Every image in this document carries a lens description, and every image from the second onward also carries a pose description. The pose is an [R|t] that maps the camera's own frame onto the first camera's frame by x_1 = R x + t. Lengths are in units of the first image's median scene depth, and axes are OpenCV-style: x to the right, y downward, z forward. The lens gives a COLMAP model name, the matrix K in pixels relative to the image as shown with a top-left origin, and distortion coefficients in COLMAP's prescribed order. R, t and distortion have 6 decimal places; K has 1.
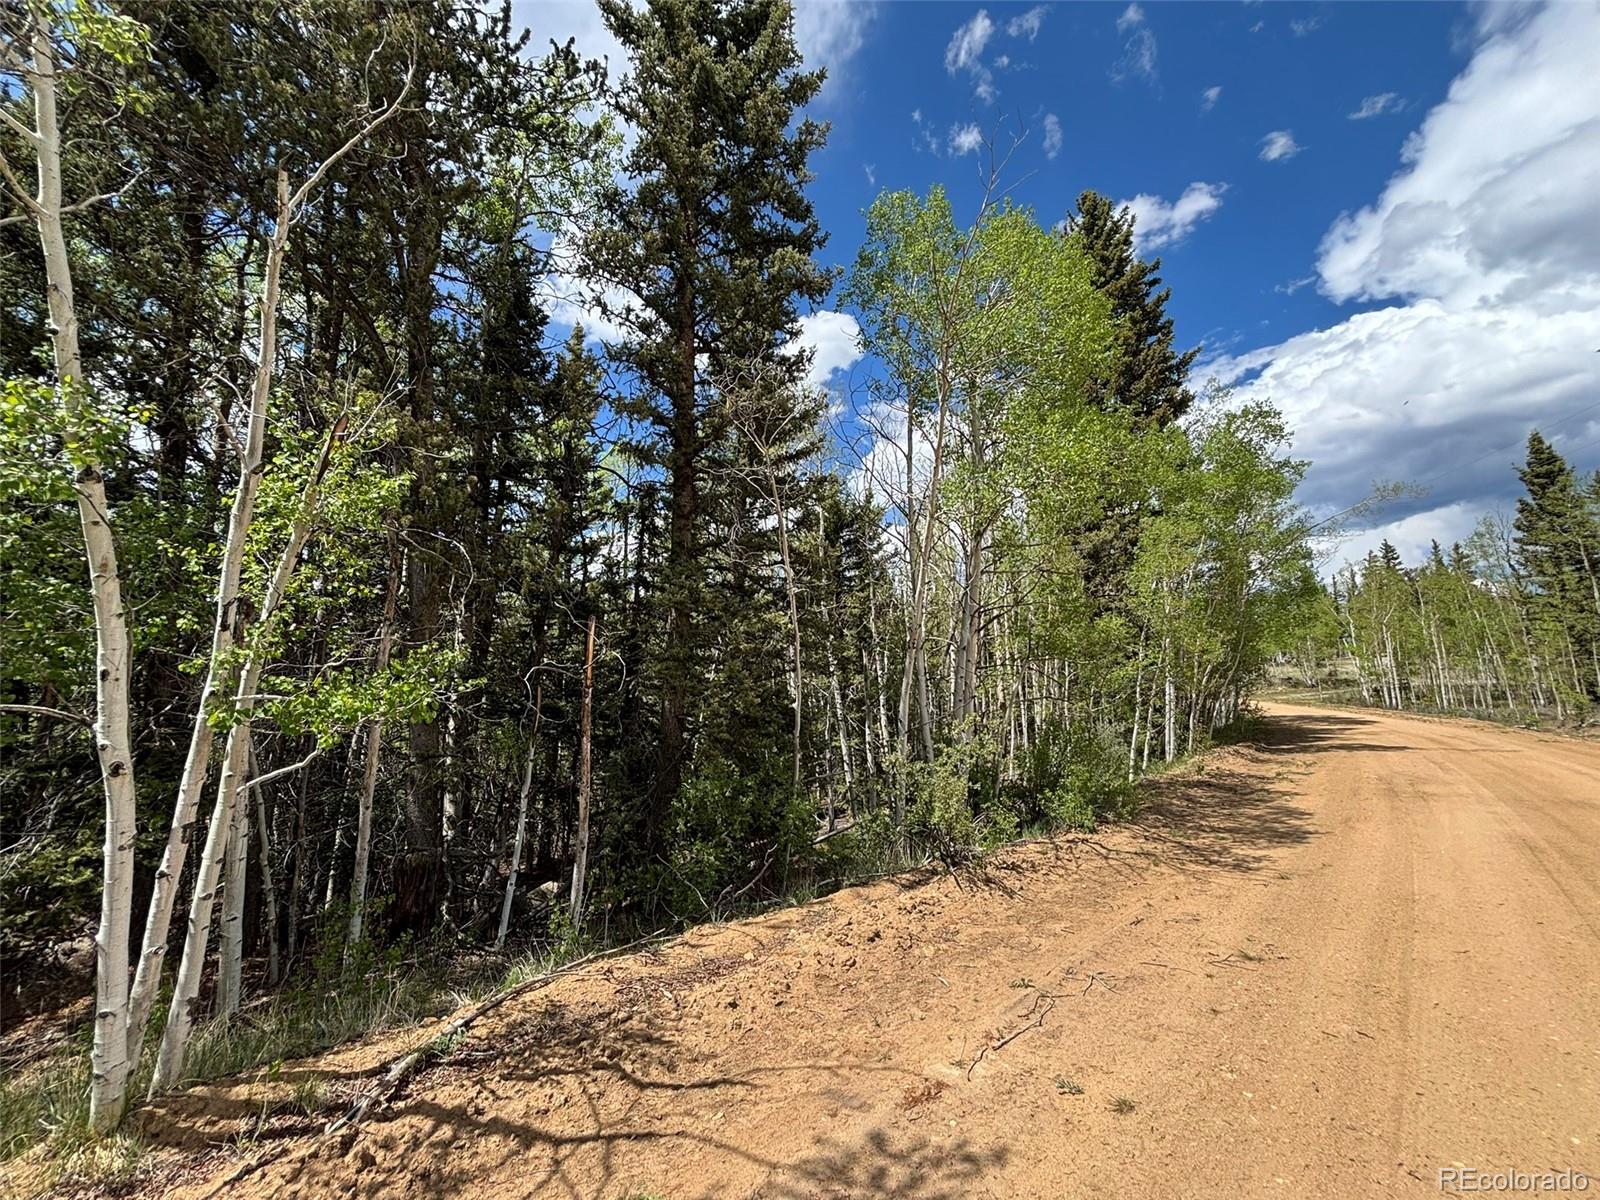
lens RADIAL K [[645.8, 0, 804.2], [0, 645.8, 602.4], [0, 0, 1]] dist [-0.000783, 0.001060]
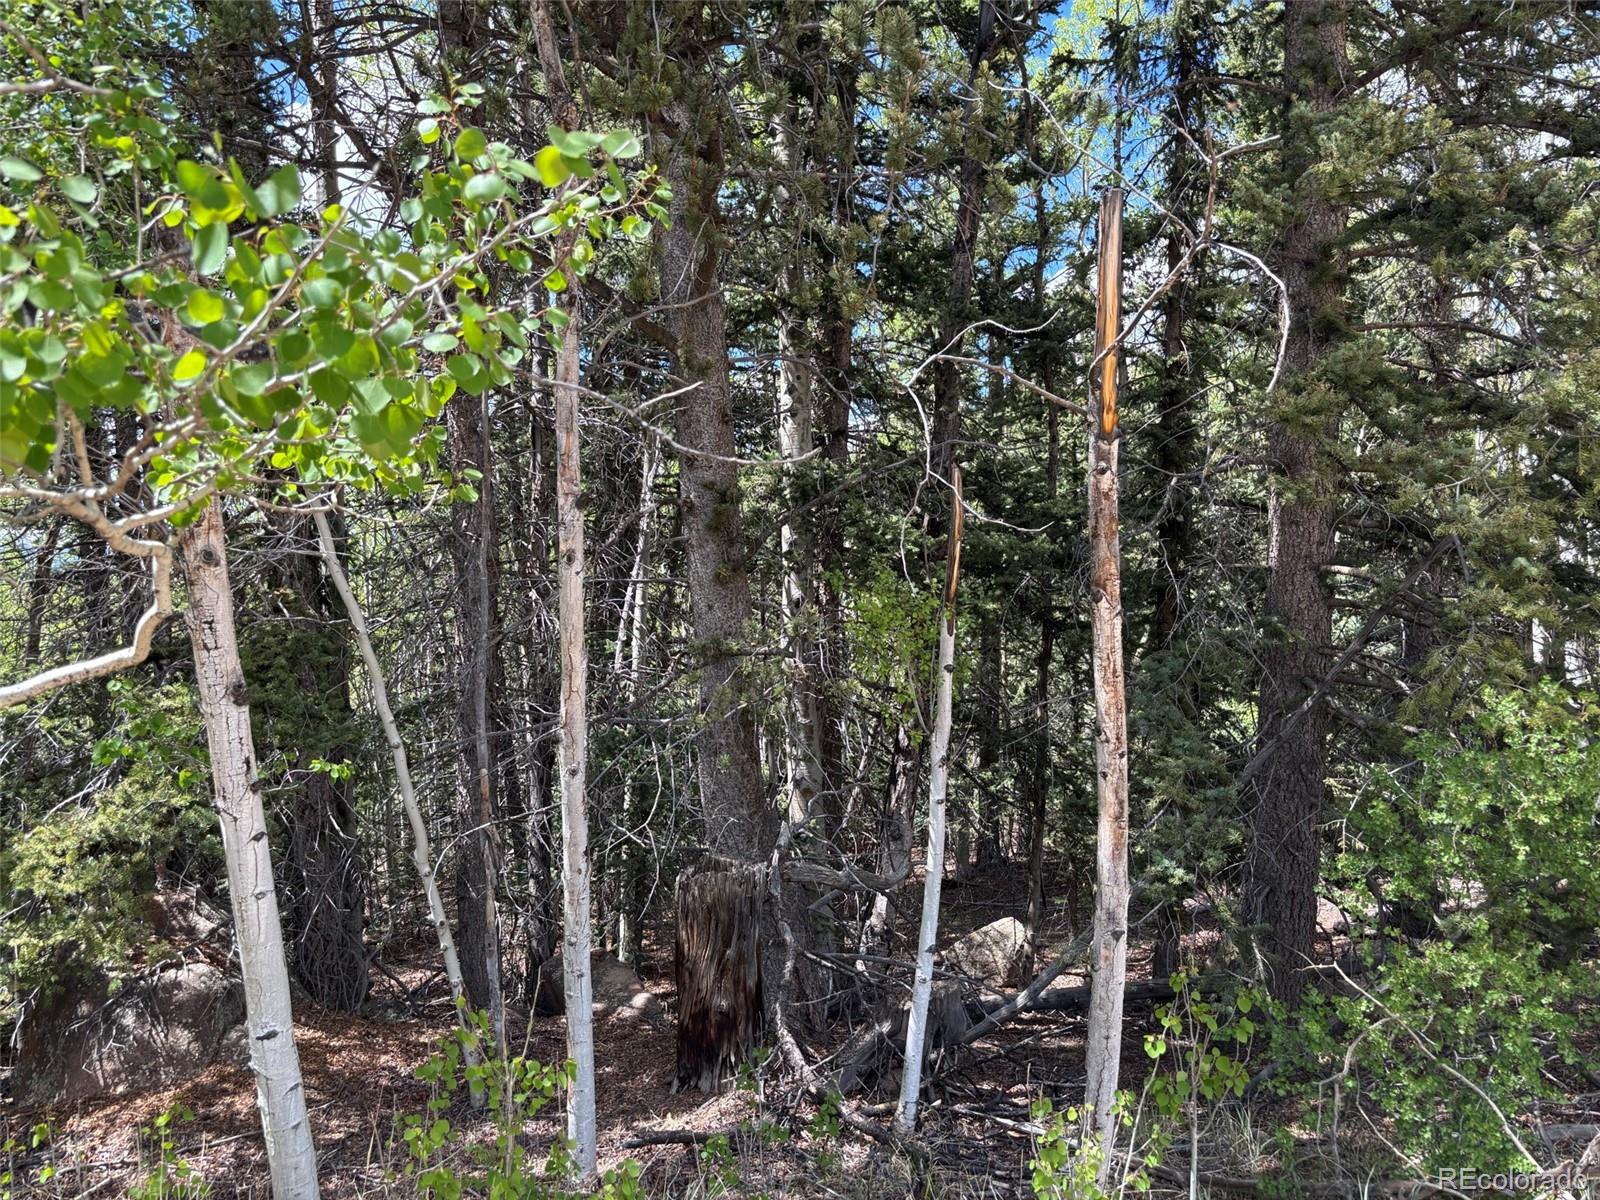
lens RADIAL K [[1211.5, 0, 800.9], [0, 1211.5, 600.1], [0, 0, 1]] dist [0.028051, -0.026586]
pose [[0.870917, 0.001581, -0.491428, -0.153476], [0.085350, 0.984311, 0.154424, 0.090955], [0.483962, -0.176434, 0.857118, 0.365756]]
